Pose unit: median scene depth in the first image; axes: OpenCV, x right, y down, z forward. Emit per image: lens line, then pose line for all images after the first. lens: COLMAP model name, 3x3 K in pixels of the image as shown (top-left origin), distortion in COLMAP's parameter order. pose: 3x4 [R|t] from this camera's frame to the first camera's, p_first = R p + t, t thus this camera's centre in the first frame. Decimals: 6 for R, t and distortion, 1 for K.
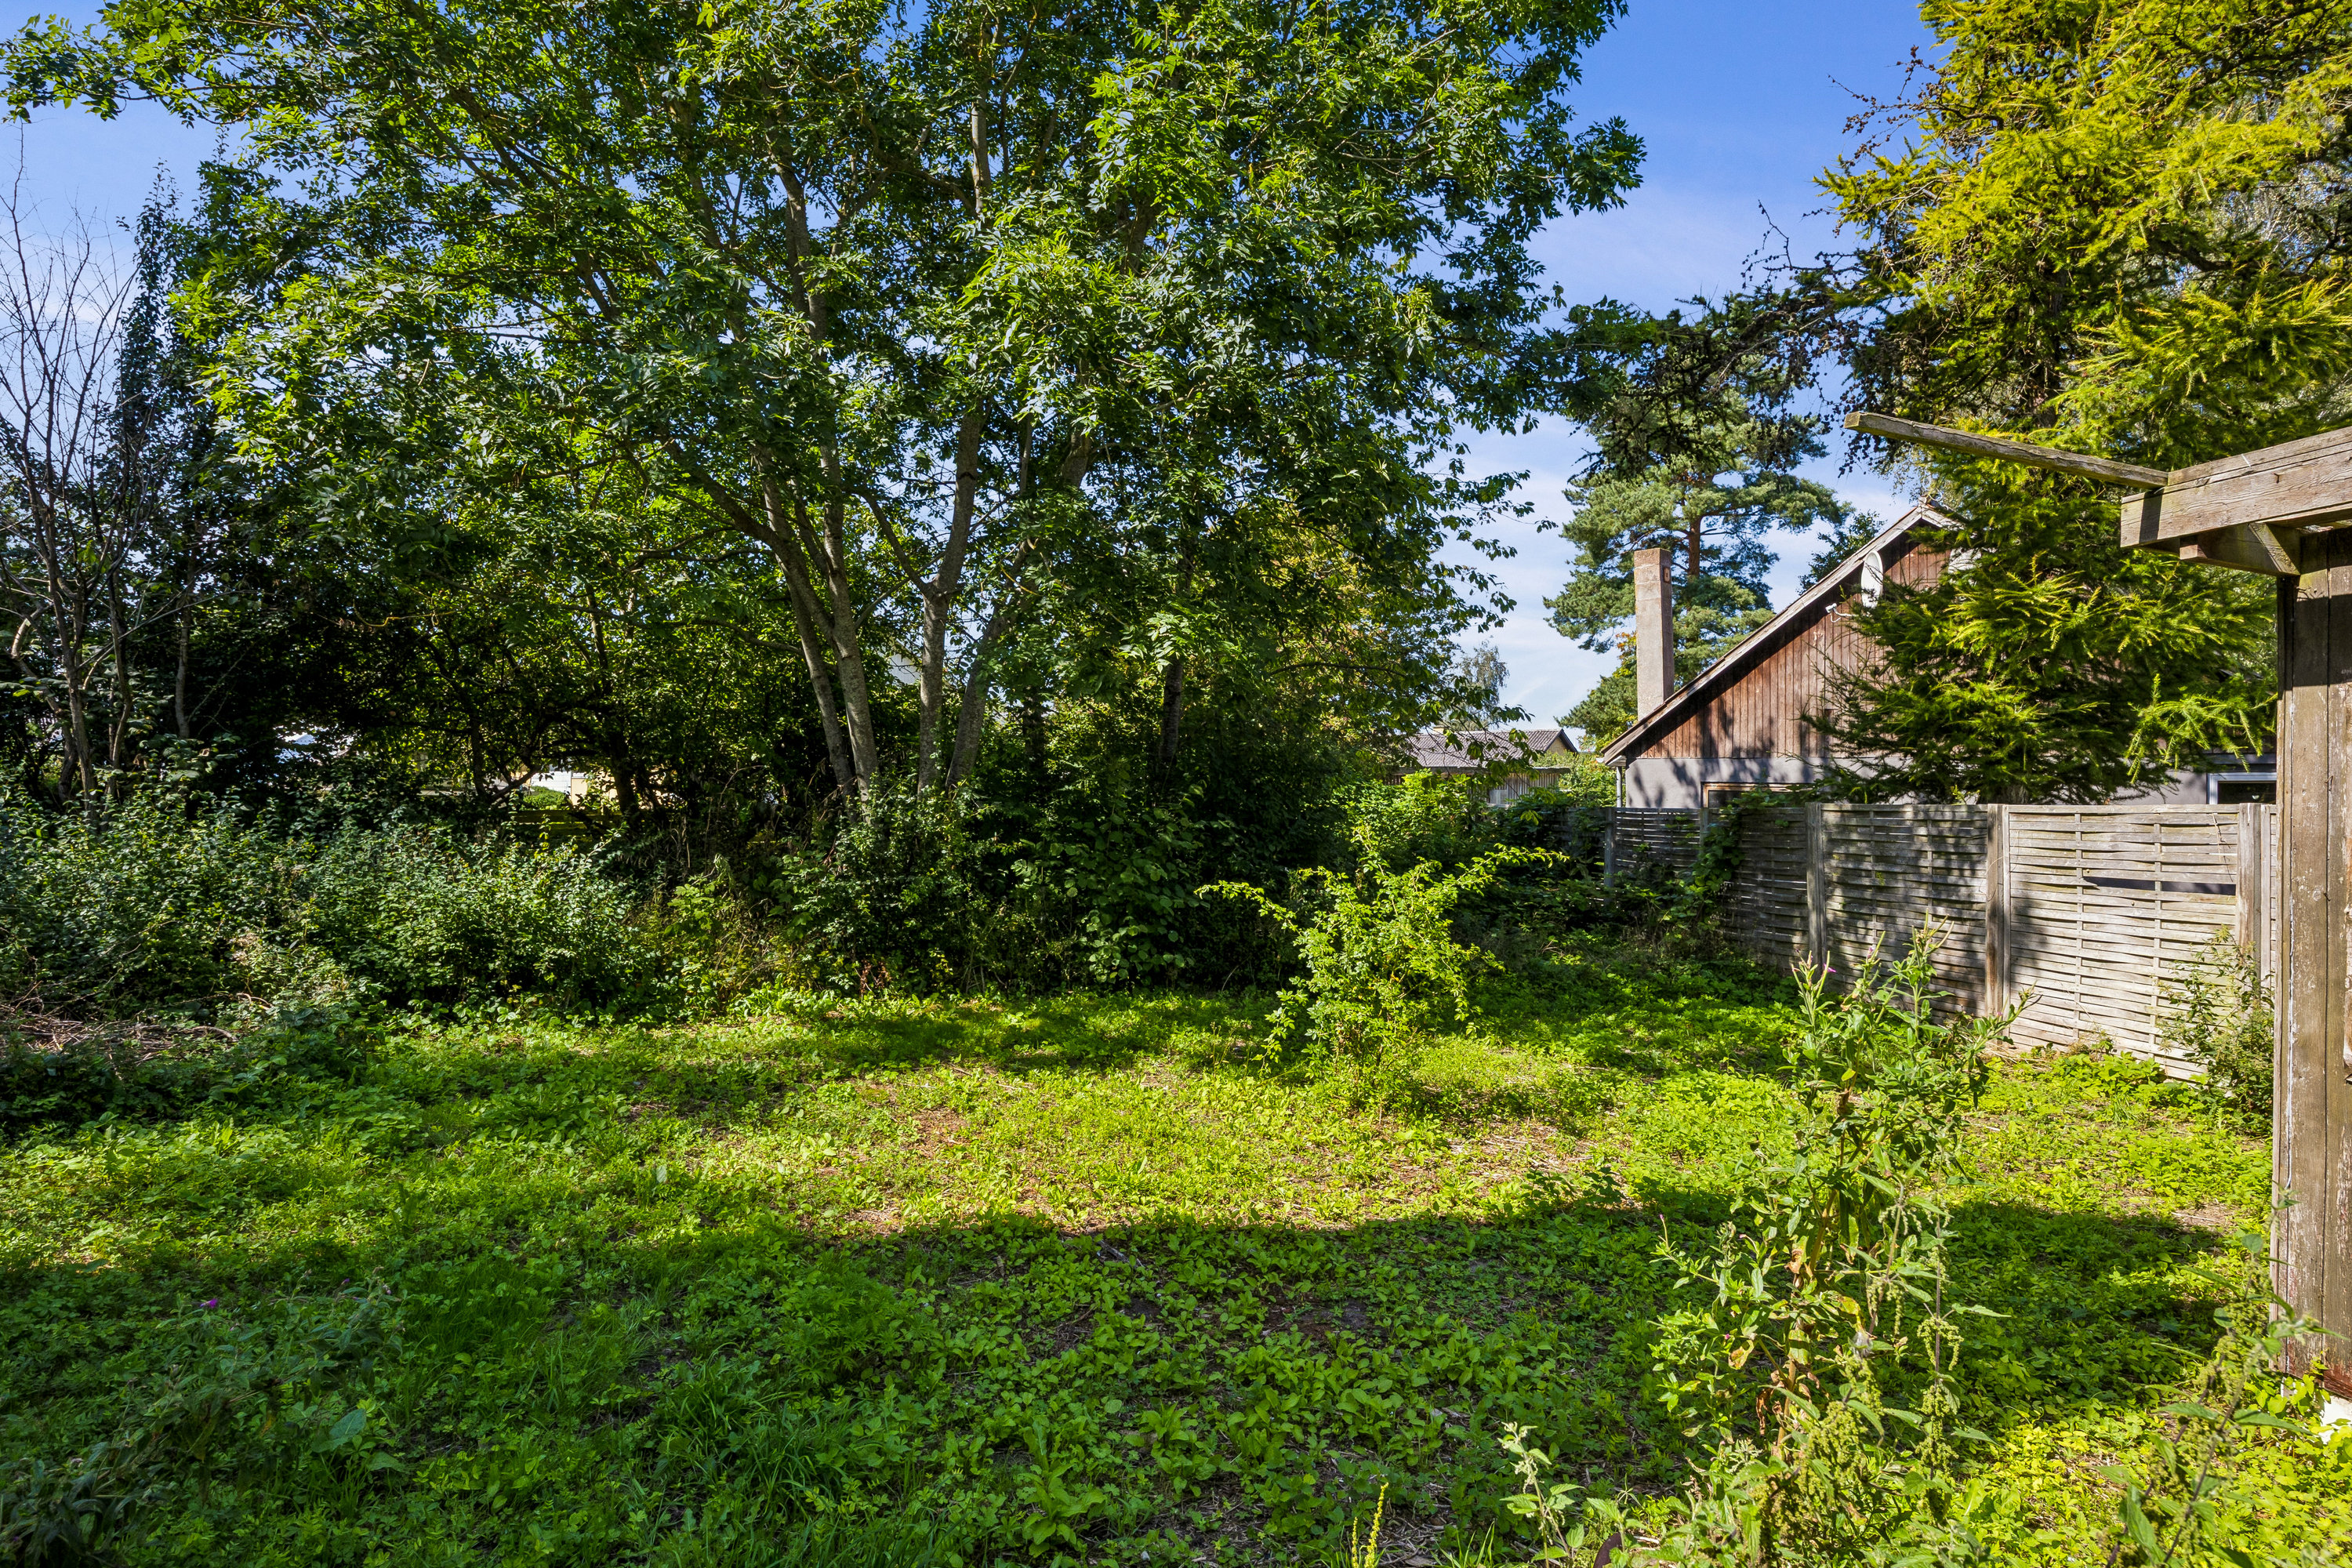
lens RADIAL K [[1310.4, 0, 1177.5], [0, 1310.4, 788.0], [0, 0, 1]] dist [0.000746, -0.001435]
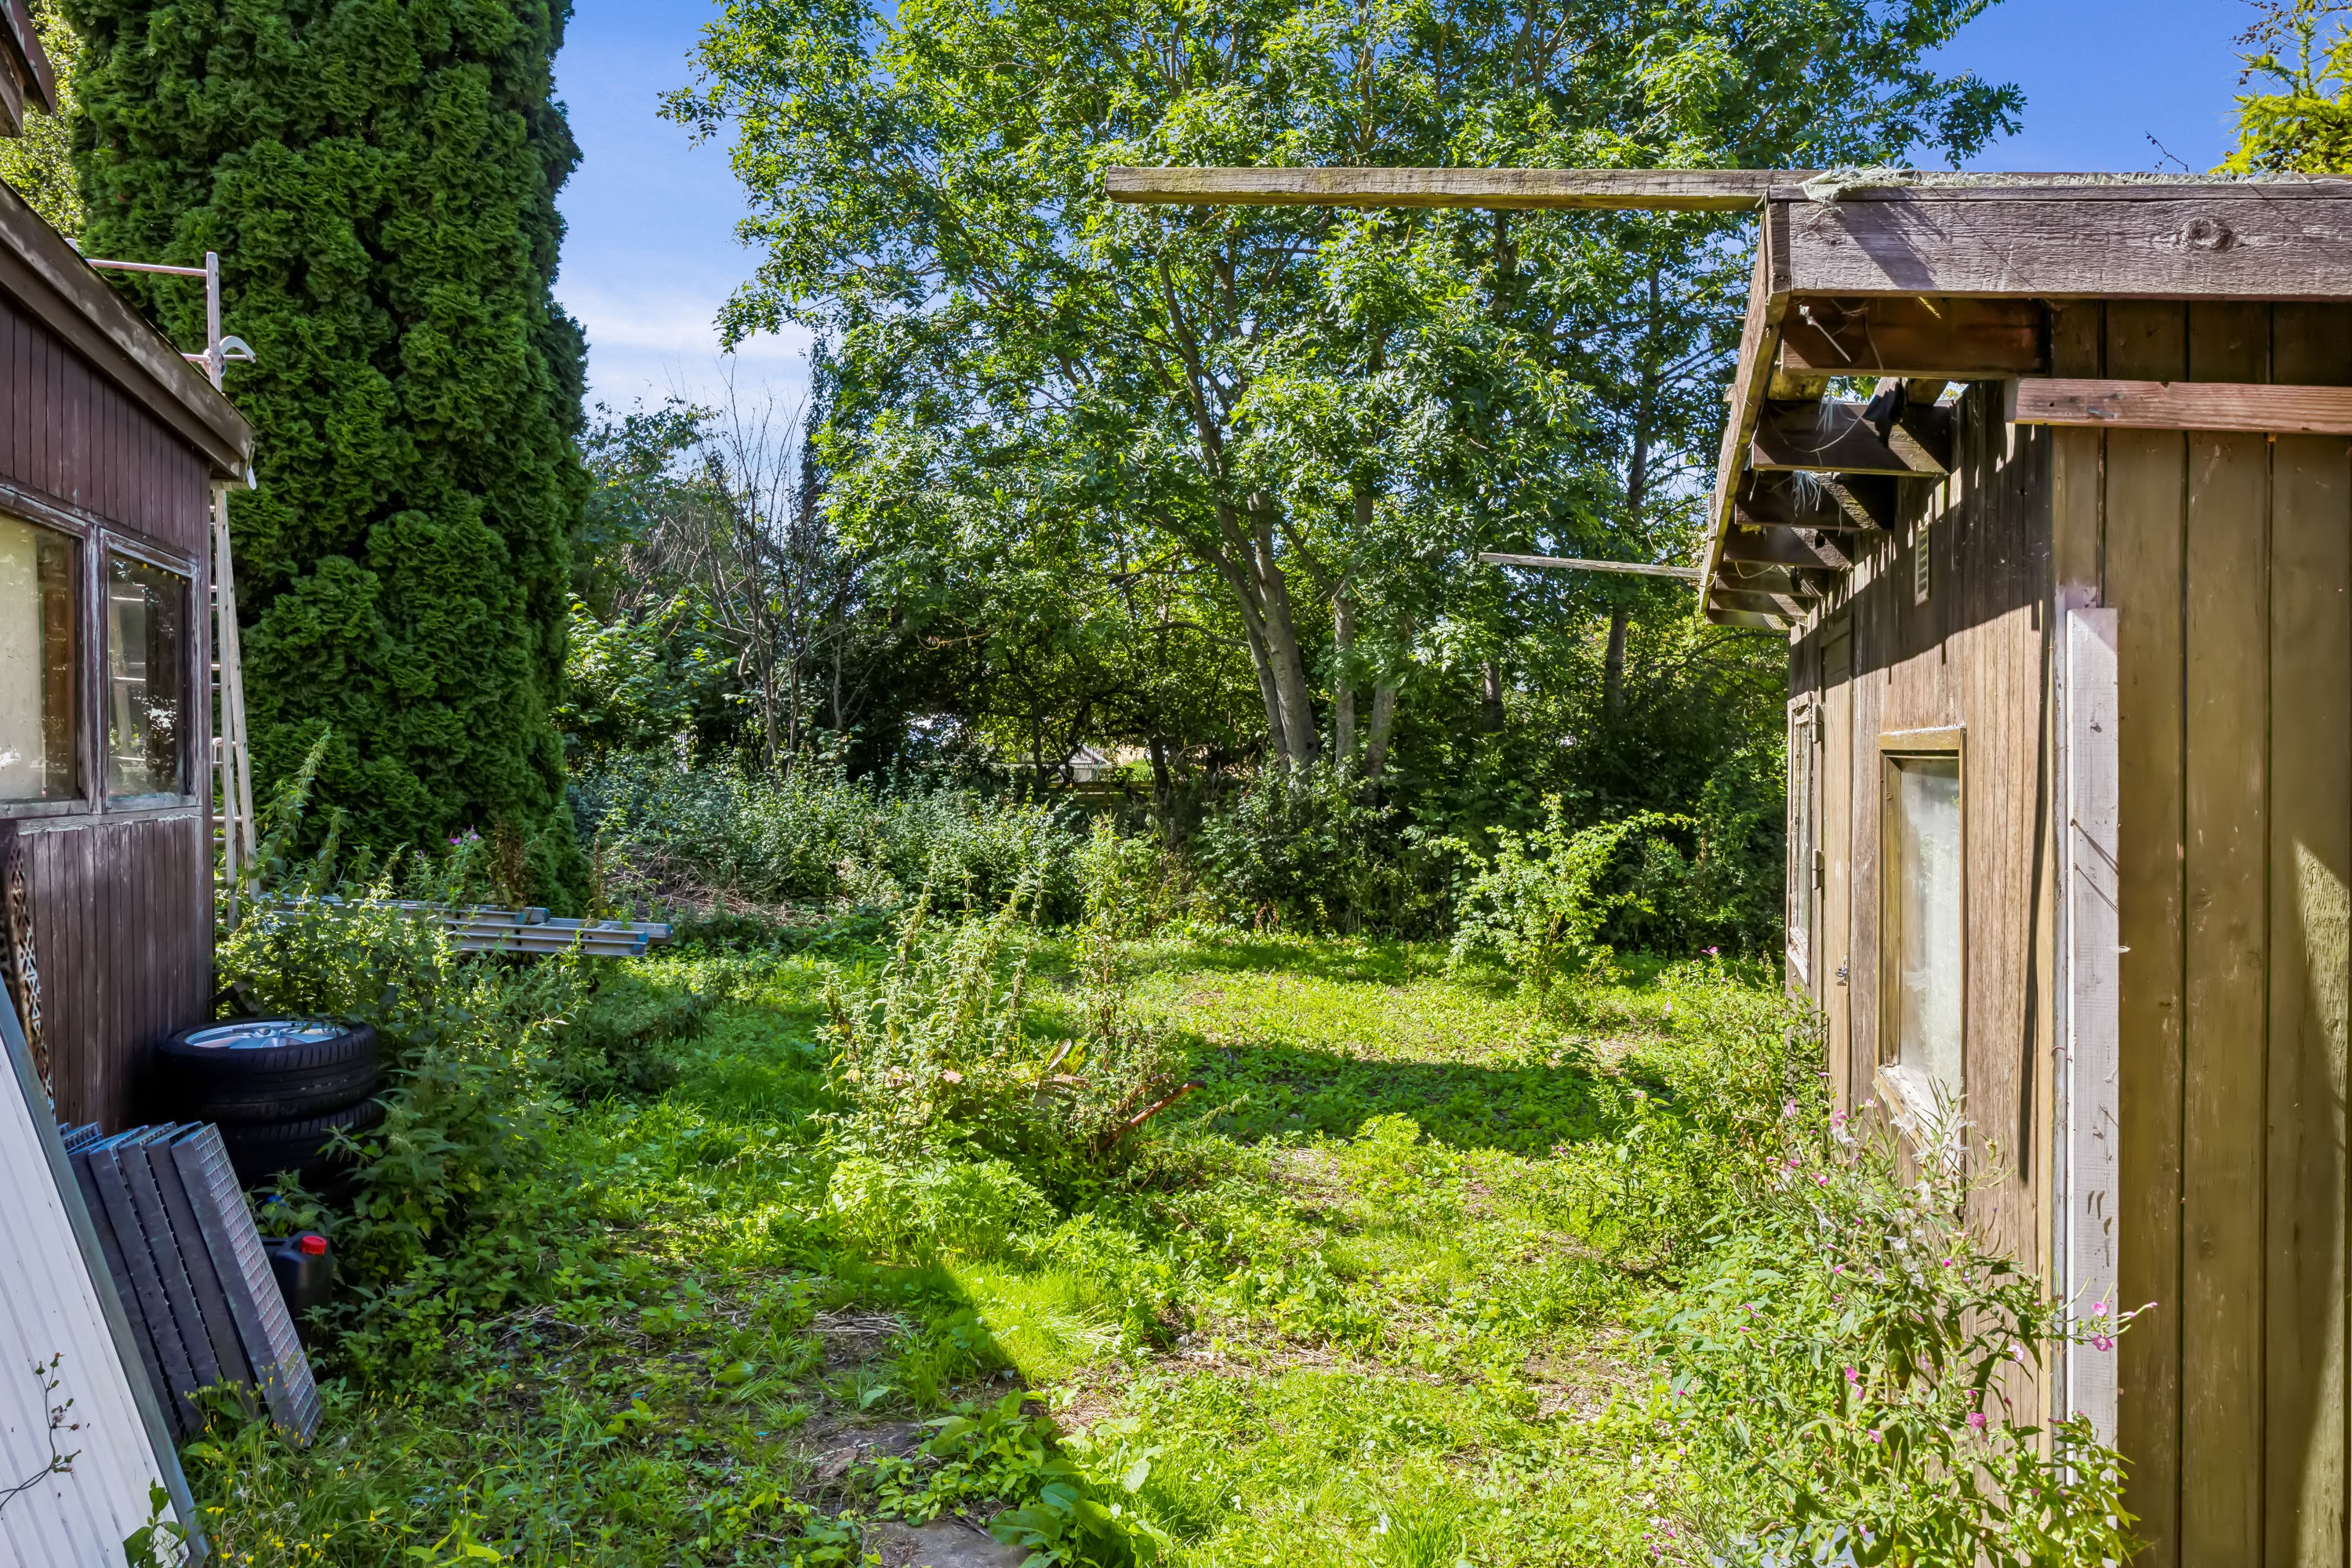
lens RADIAL K [[1645.1, 0, 1171.5], [0, 1645.1, 776.2], [0, 0, 1]] dist [0.004456, -0.000069]
pose [[0.878753, 0.000200, -0.477276, 0.452970], [0.006428, 0.999904, 0.012253, -0.007241], [0.477233, -0.013835, 0.878668, -0.427042]]
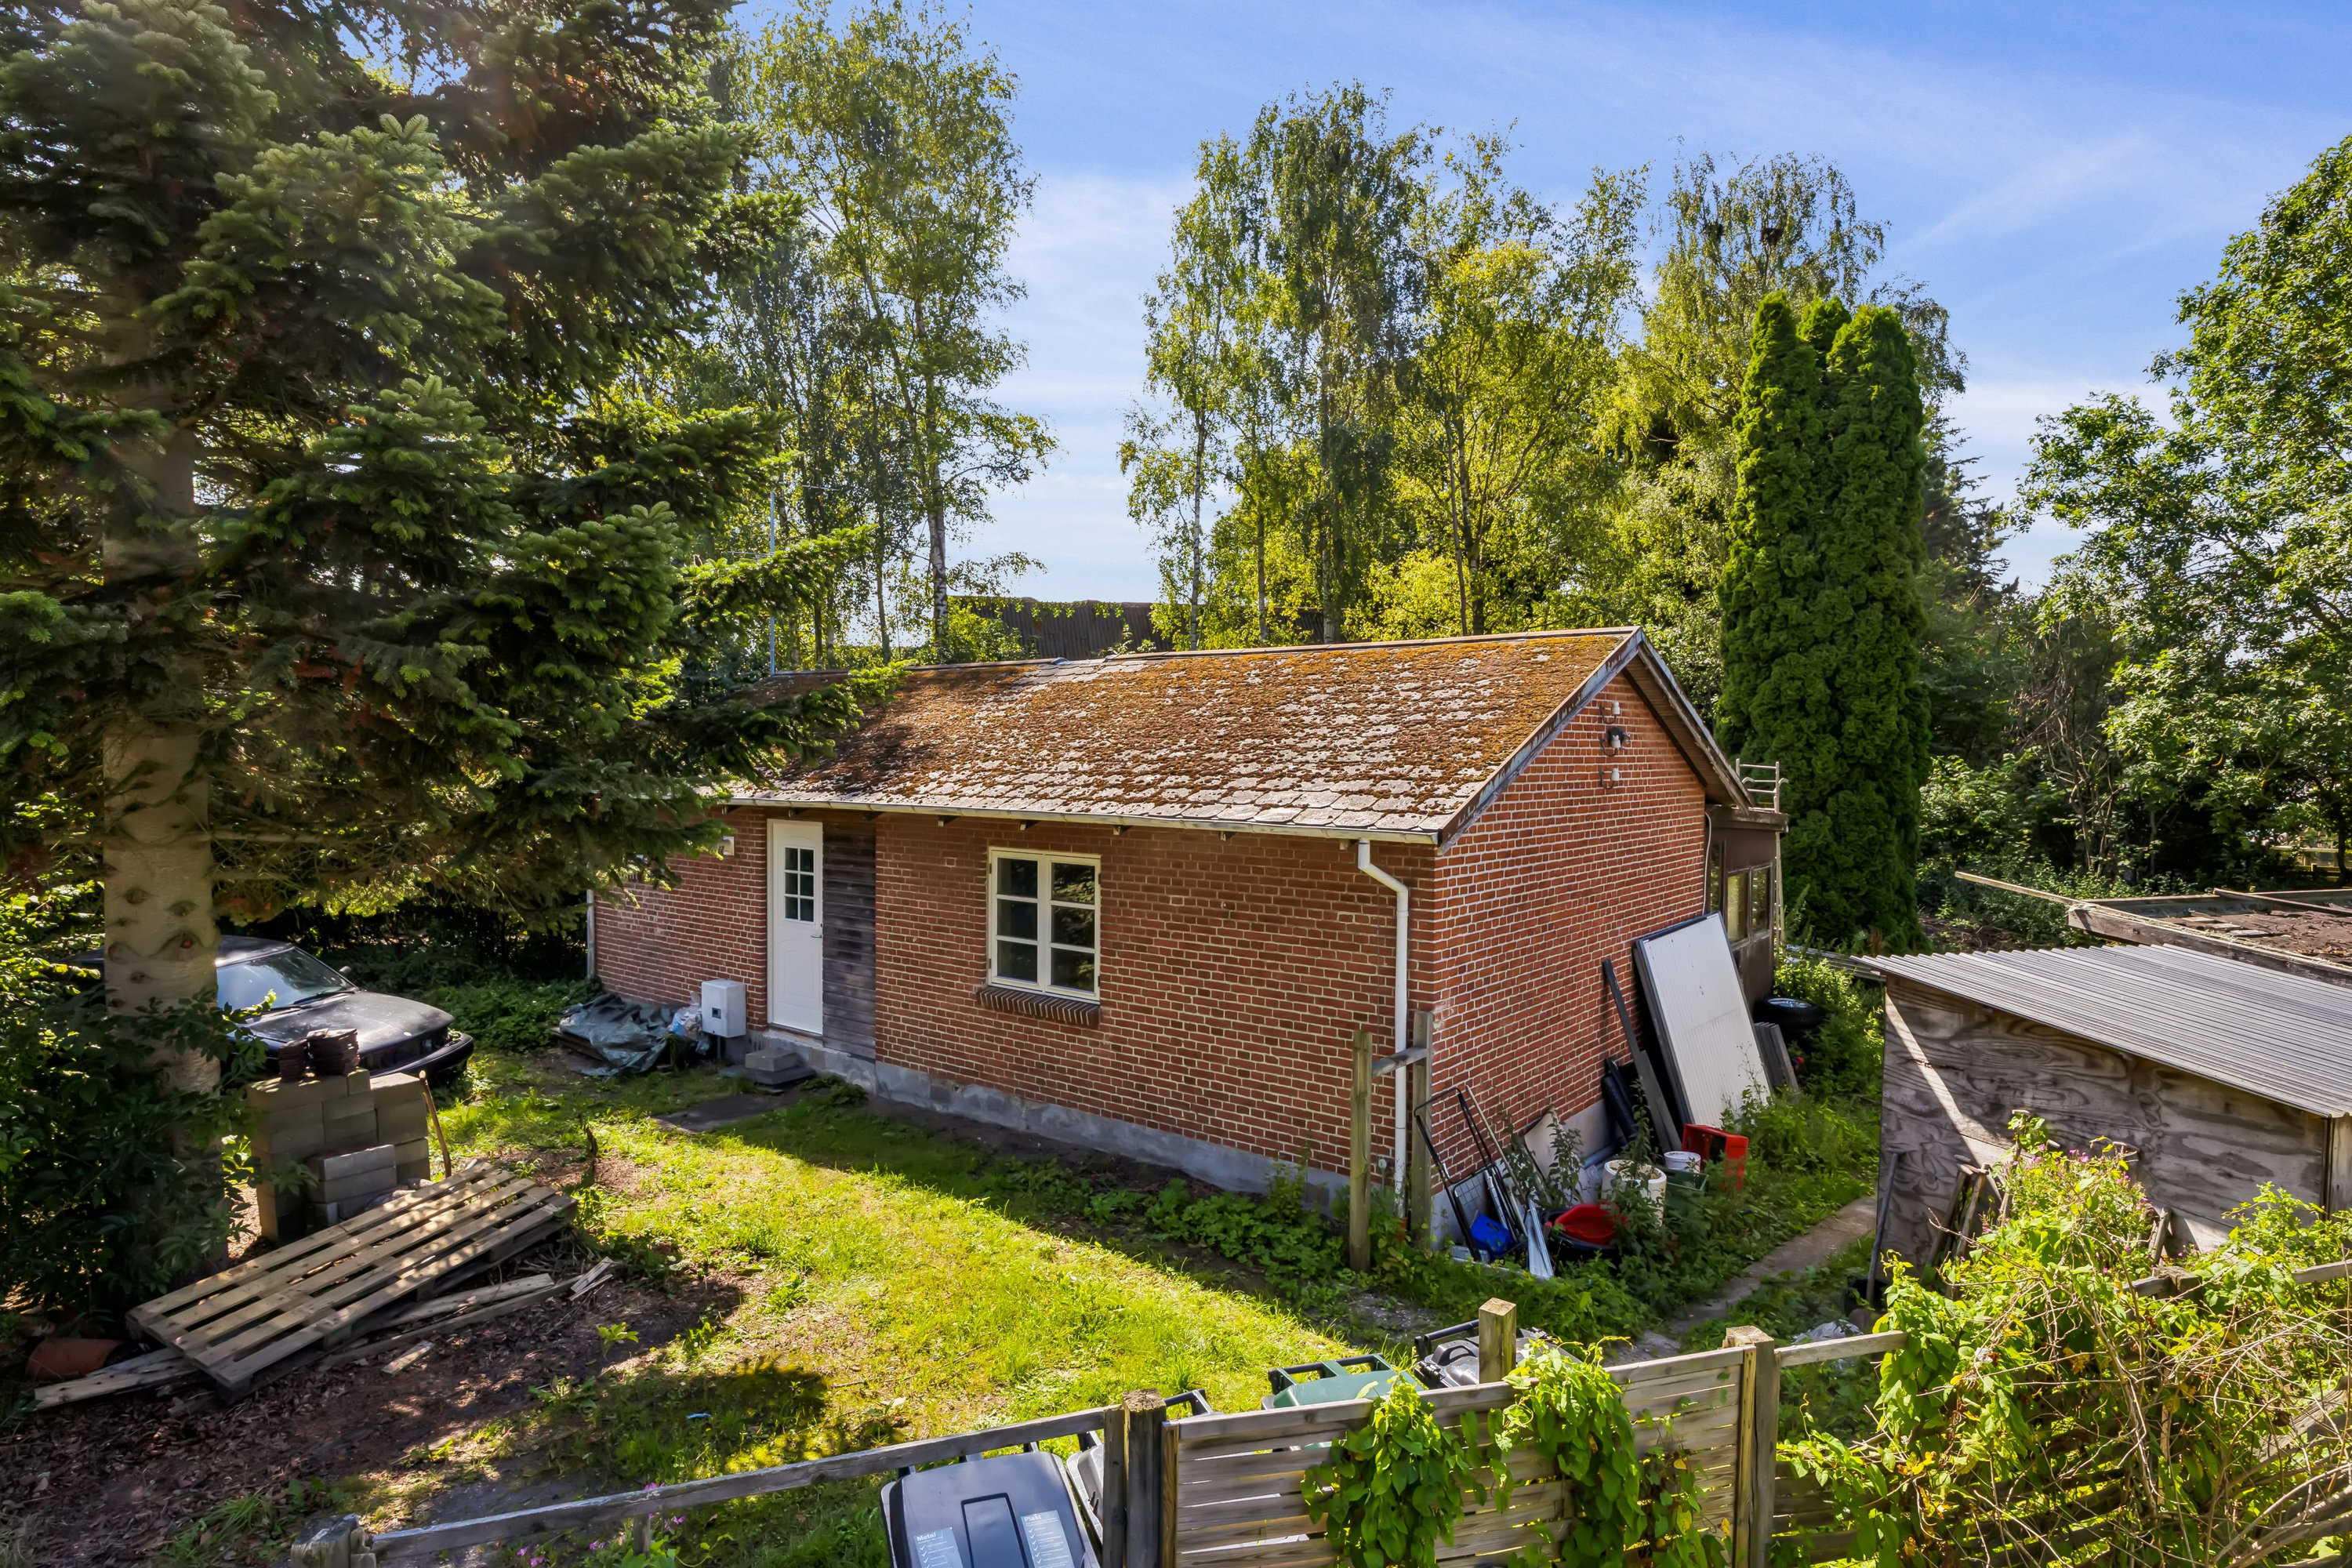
lens RADIAL K [[1310.4, 0, 1166.2], [0, 1310.4, 778.6], [0, 0, 1]] dist [0.000746, -0.001435]
pose [[0.139510, 0.021358, -0.989990, 5.885534], [0.000202, 0.999767, 0.021597, -1.256149], [0.990221, -0.003213, 0.139473, -4.095726]]
